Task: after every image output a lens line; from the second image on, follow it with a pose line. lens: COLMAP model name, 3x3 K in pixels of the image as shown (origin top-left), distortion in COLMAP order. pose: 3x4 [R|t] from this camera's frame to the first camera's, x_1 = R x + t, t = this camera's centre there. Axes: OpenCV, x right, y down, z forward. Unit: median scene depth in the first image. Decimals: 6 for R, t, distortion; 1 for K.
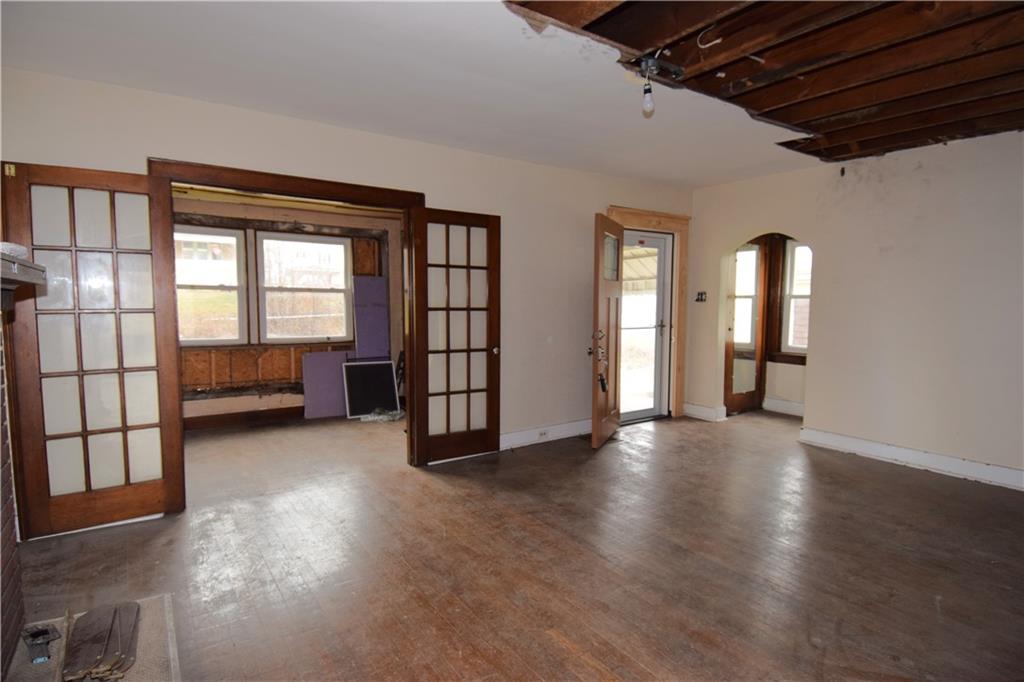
lens RADIAL K [[528.4, 0, 514.2], [0, 528.4, 341.2], [0, 0, 1]] dist [0.053002, -0.056339]
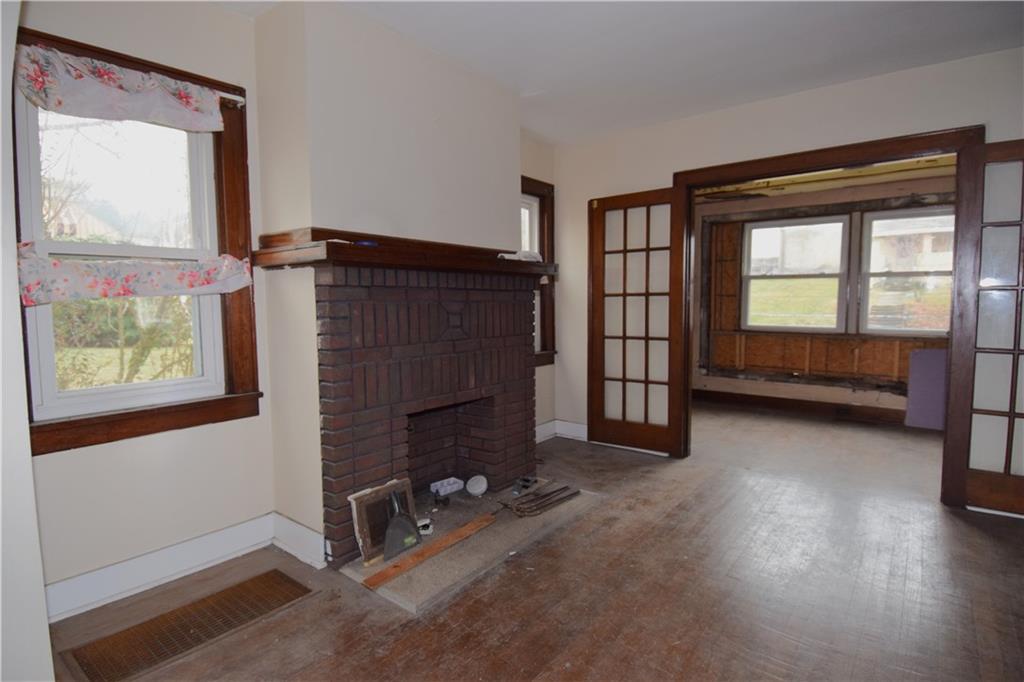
lens RADIAL K [[528.4, 0, 514.2], [0, 528.4, 341.2], [0, 0, 1]] dist [0.053002, -0.056339]
pose [[0.298983, 0.066171, -0.951962, 0.313017], [-0.063401, 0.996766, 0.049373, 0.012233], [0.952150, 0.045594, 0.302211, 0.194821]]
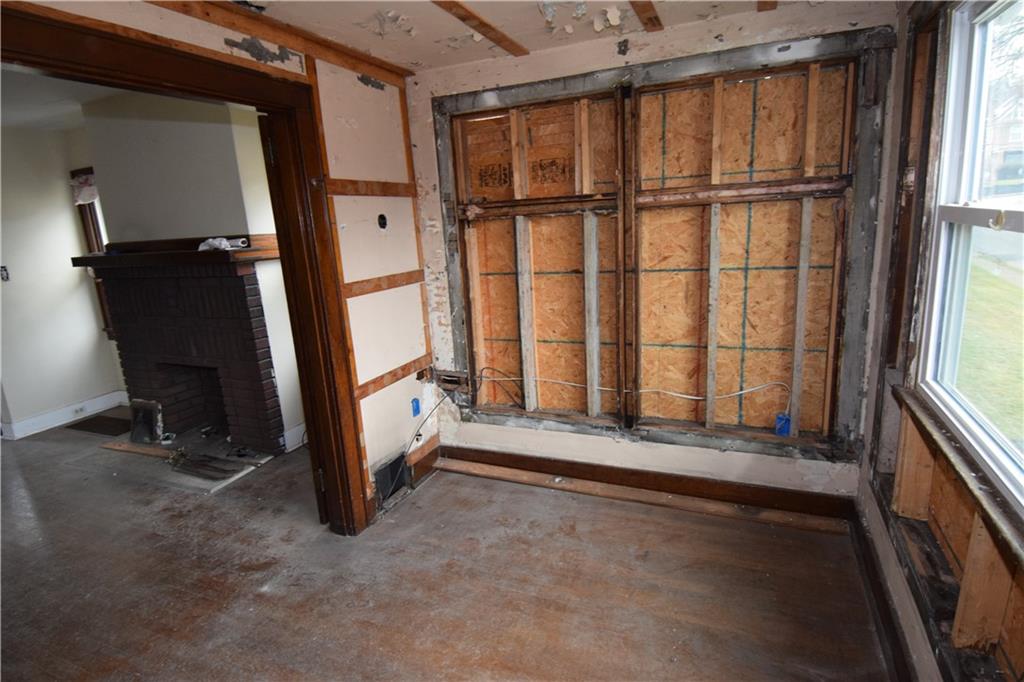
lens RADIAL K [[528.4, 0, 514.2], [0, 528.4, 341.2], [0, 0, 1]] dist [0.053002, -0.056339]
pose [[-0.845282, 0.162262, -0.509087, -0.372795], [0.017083, 0.960494, 0.277775, -0.148081], [0.534047, 0.226101, -0.814661, 1.356509]]
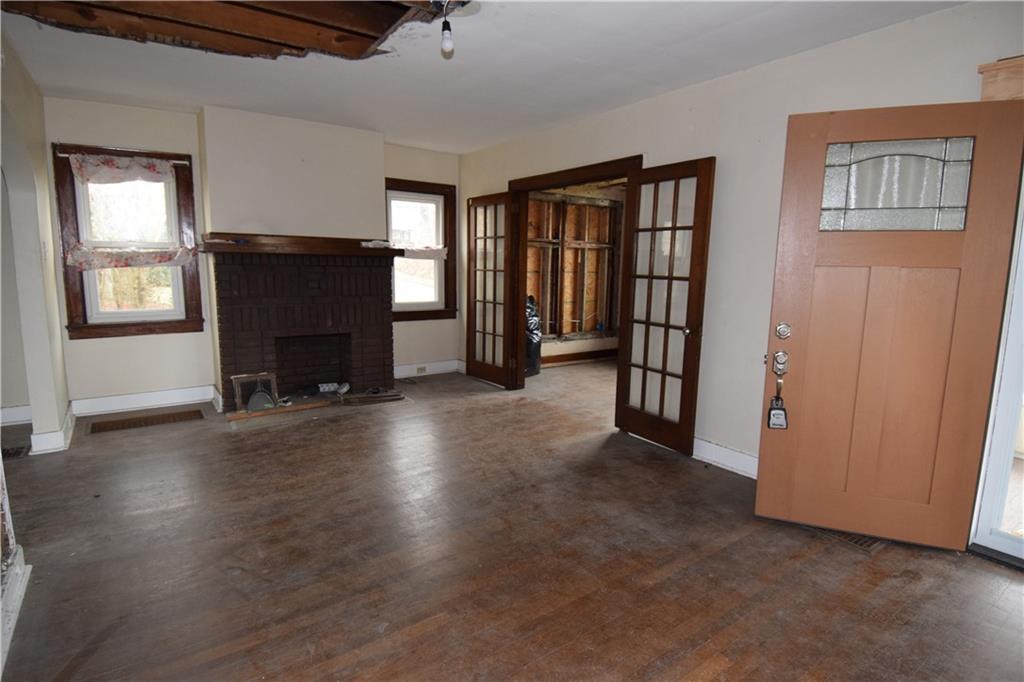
lens RADIAL K [[528.4, 0, 514.2], [0, 528.4, 341.2], [0, 0, 1]] dist [0.053002, -0.056339]
pose [[0.008327, 0.147547, -0.989020, 0.780010], [-0.093309, 0.984854, 0.146140, -0.062025], [0.995602, 0.091068, 0.021969, 0.735690]]
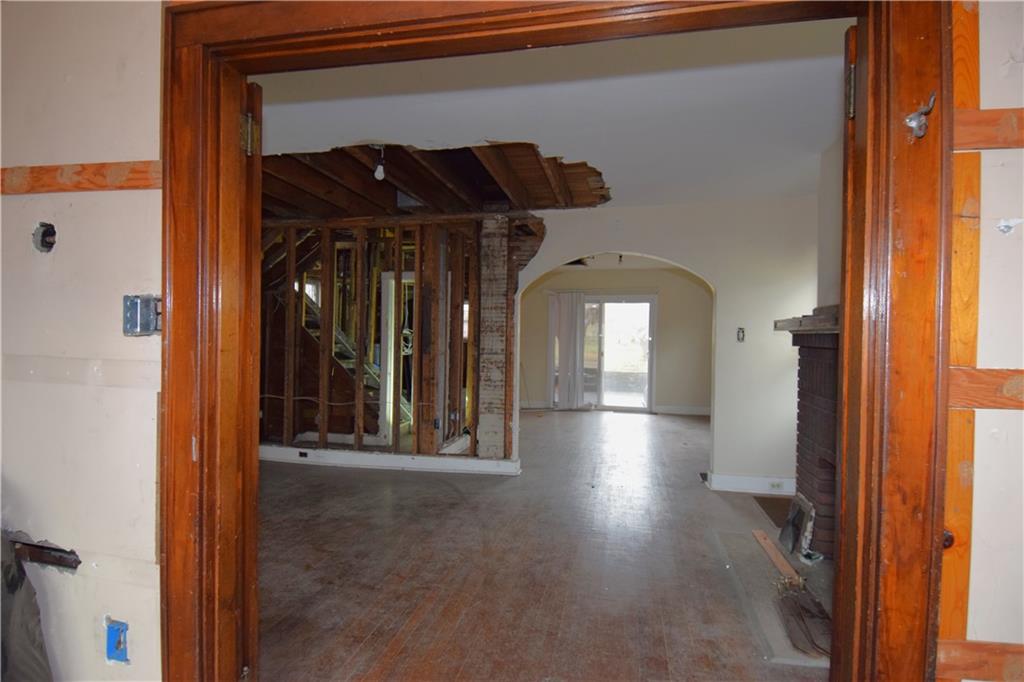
lens RADIAL K [[528.4, 0, 514.2], [0, 528.4, 341.2], [0, 0, 1]] dist [0.053002, -0.056339]
pose [[-0.683413, -0.021032, 0.729729, -0.556782], [0.037865, 0.997218, 0.064203, -0.082175], [-0.729049, 0.071508, -0.680716, 1.057909]]
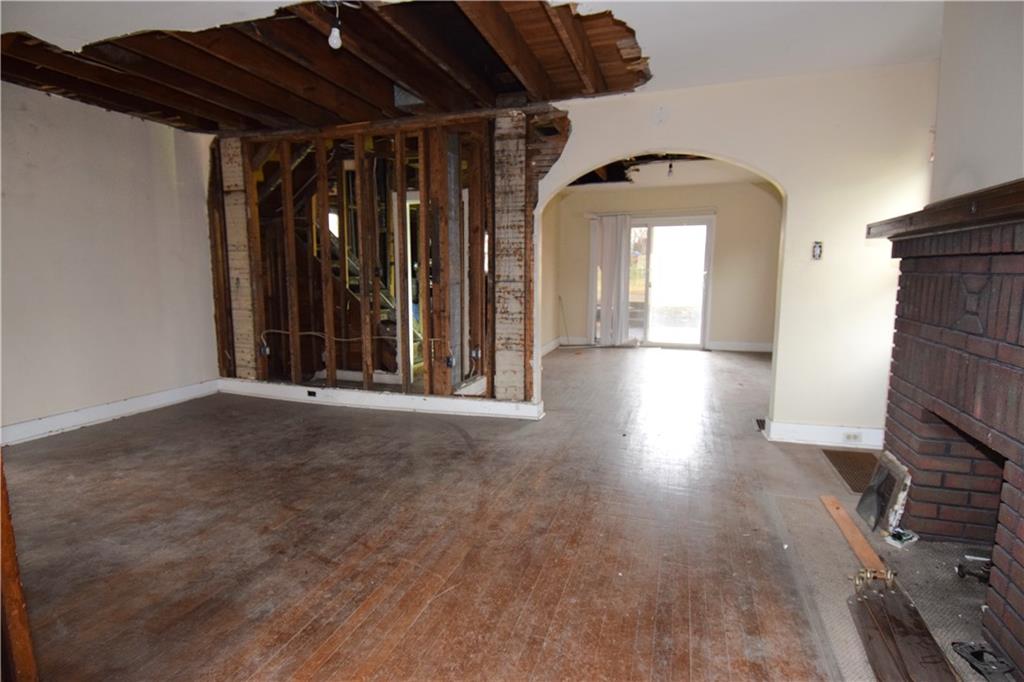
lens RADIAL K [[528.4, 0, 514.2], [0, 528.4, 341.2], [0, 0, 1]] dist [0.053002, -0.056339]
pose [[-0.606170, -0.105403, 0.788320, -0.478255], [0.058117, 0.982660, 0.176076, -0.045080], [-0.793209, 0.152546, -0.589533, 0.897588]]
